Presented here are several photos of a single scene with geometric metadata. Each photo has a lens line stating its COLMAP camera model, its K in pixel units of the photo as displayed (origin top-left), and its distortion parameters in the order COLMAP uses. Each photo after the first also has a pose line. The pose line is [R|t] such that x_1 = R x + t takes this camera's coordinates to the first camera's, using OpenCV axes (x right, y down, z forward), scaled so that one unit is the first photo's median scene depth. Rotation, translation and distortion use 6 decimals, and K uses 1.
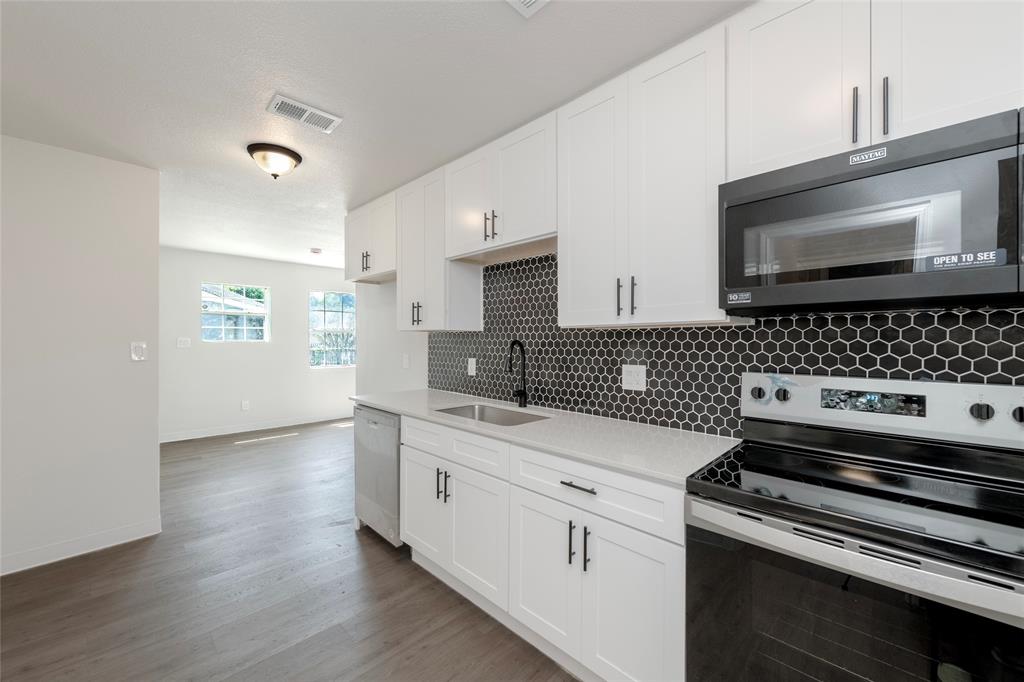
lens RADIAL K [[403.4, 0, 512.0], [0, 403.4, 341.0], [0, 0, 1]] dist [0.001520, 0.000013]
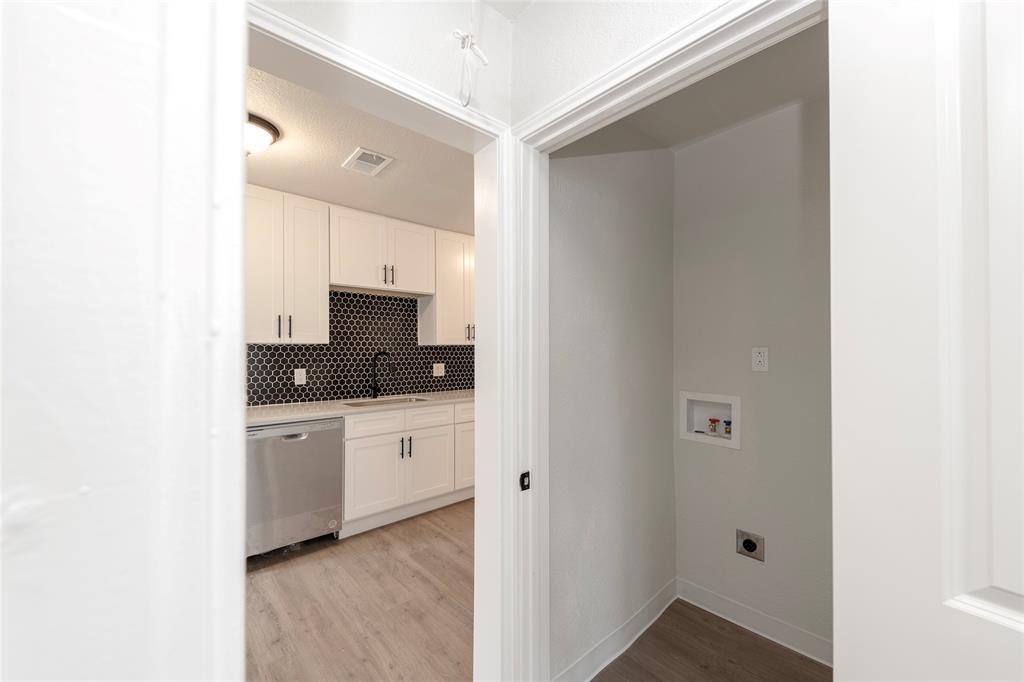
lens RADIAL K [[406.8, 0, 514.6], [0, 406.8, 347.5], [0, 0, 1]] dist [0.002749, -0.000067]
pose [[0.049115, 0.011232, 0.998730, -1.599986], [0.014143, 0.999829, -0.011940, 0.008483], [-0.998693, 0.014711, 0.048947, 0.488406]]
